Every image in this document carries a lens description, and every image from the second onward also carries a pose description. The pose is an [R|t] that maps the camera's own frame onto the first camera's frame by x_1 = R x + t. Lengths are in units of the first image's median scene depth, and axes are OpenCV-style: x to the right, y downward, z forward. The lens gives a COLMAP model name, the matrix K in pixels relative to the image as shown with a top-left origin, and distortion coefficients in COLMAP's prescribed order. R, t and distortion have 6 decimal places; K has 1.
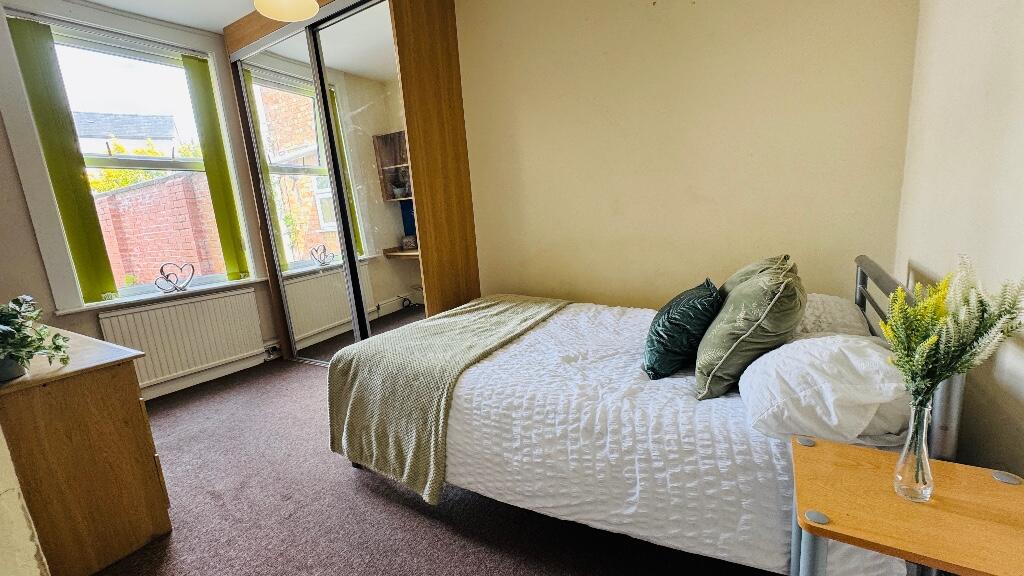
lens RADIAL K [[408.4, 0, 512.0], [0, 408.4, 288.0], [0, 0, 1]] dist [-0.000953, 0.000266]
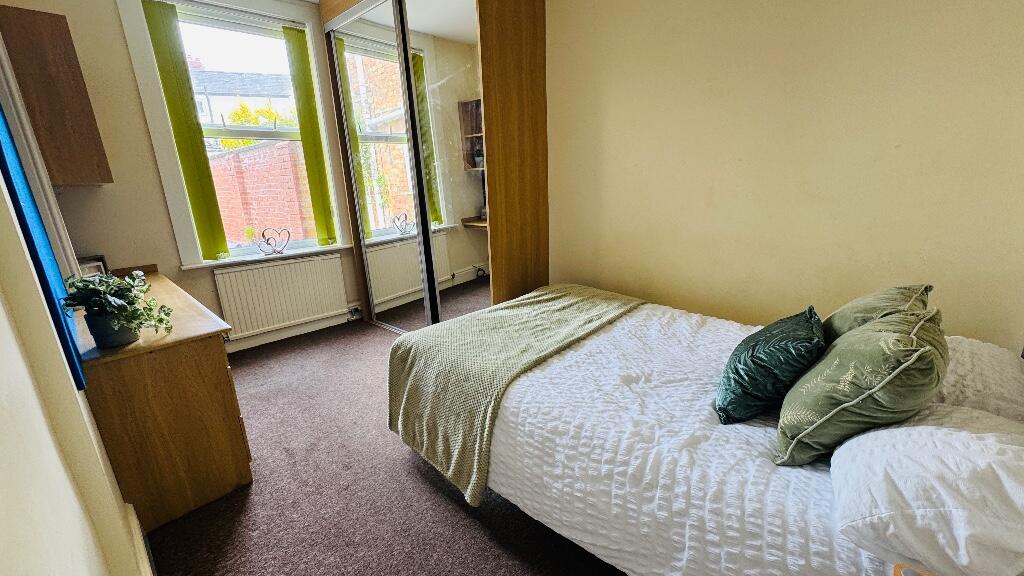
lens RADIAL K [[408.4, 0, 512.0], [0, 408.4, 288.0], [0, 0, 1]] dist [-0.000953, 0.000266]
pose [[0.977665, 0.090311, -0.189775, 0.039920], [-0.072107, 0.992296, 0.100744, -0.107797], [0.197411, -0.084809, 0.976645, 0.078532]]
